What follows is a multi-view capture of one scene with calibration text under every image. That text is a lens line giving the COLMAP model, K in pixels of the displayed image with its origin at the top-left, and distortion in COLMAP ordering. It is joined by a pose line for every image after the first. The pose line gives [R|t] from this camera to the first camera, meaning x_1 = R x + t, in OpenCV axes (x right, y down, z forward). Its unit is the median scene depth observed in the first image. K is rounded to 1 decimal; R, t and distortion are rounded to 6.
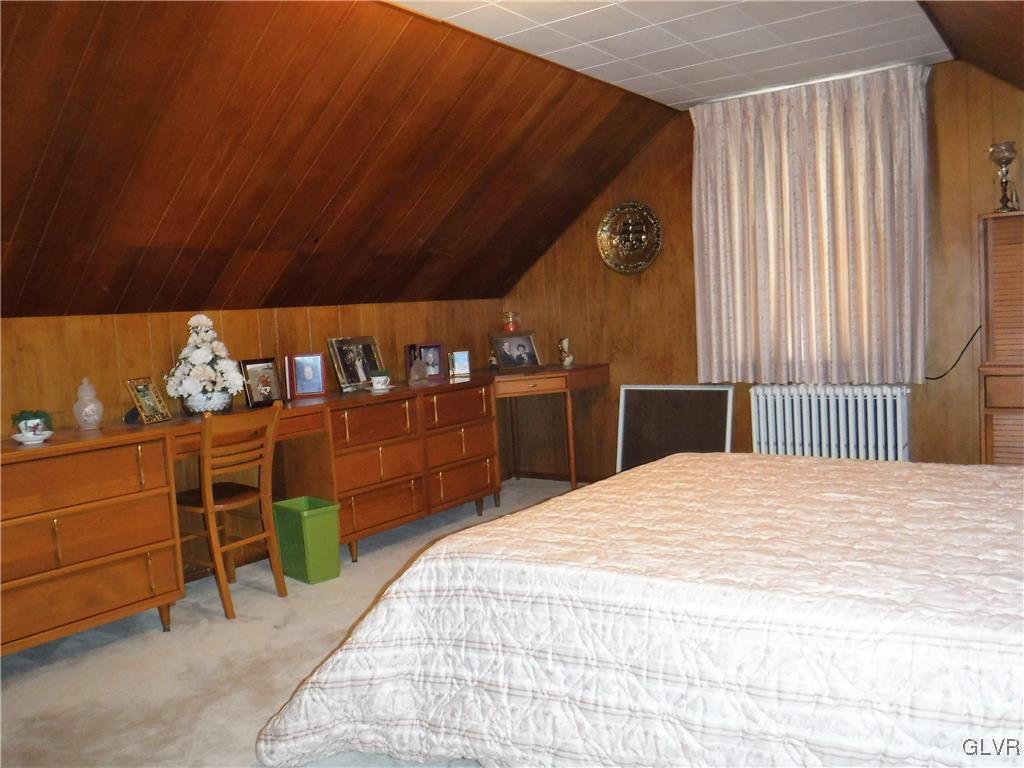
lens RADIAL K [[835.9, 0, 489.2], [0, 835.9, 386.3], [0, 0, 1]] dist [-0.102284, 0.048467]
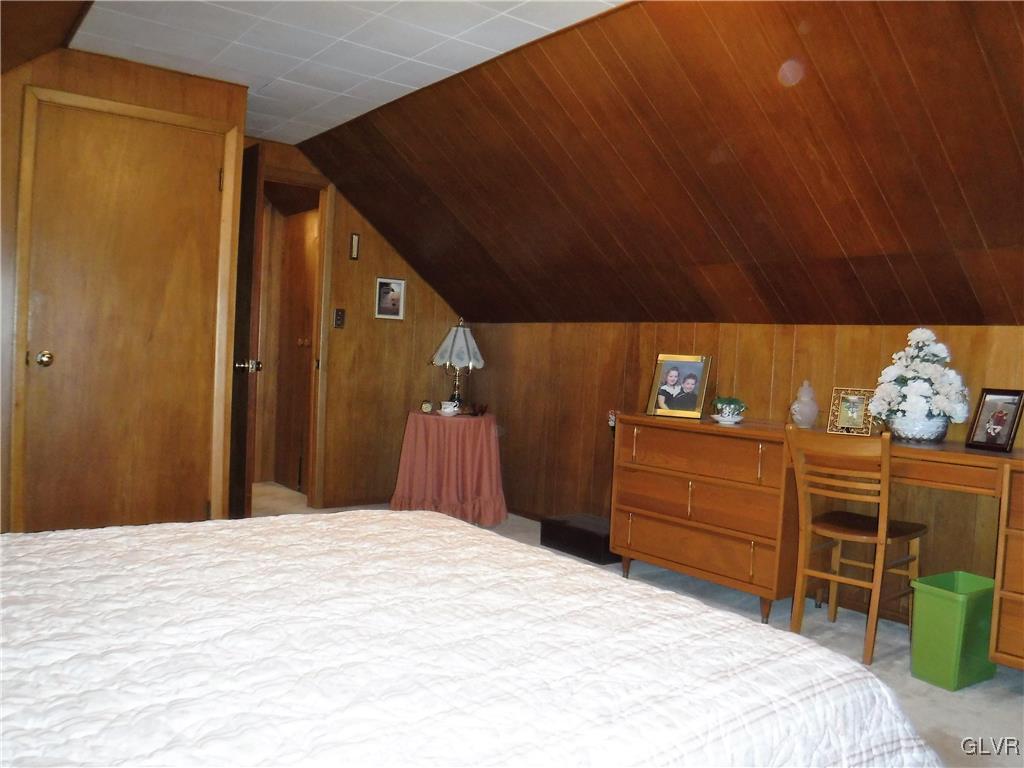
lens RADIAL K [[835.9, 0, 489.2], [0, 835.9, 386.3], [0, 0, 1]] dist [-0.102284, 0.048467]
pose [[-0.272444, 0.081376, -0.958724, 0.625005], [-0.110105, 0.987235, 0.115085, -0.076281], [0.955851, 0.136915, -0.260007, 0.815778]]
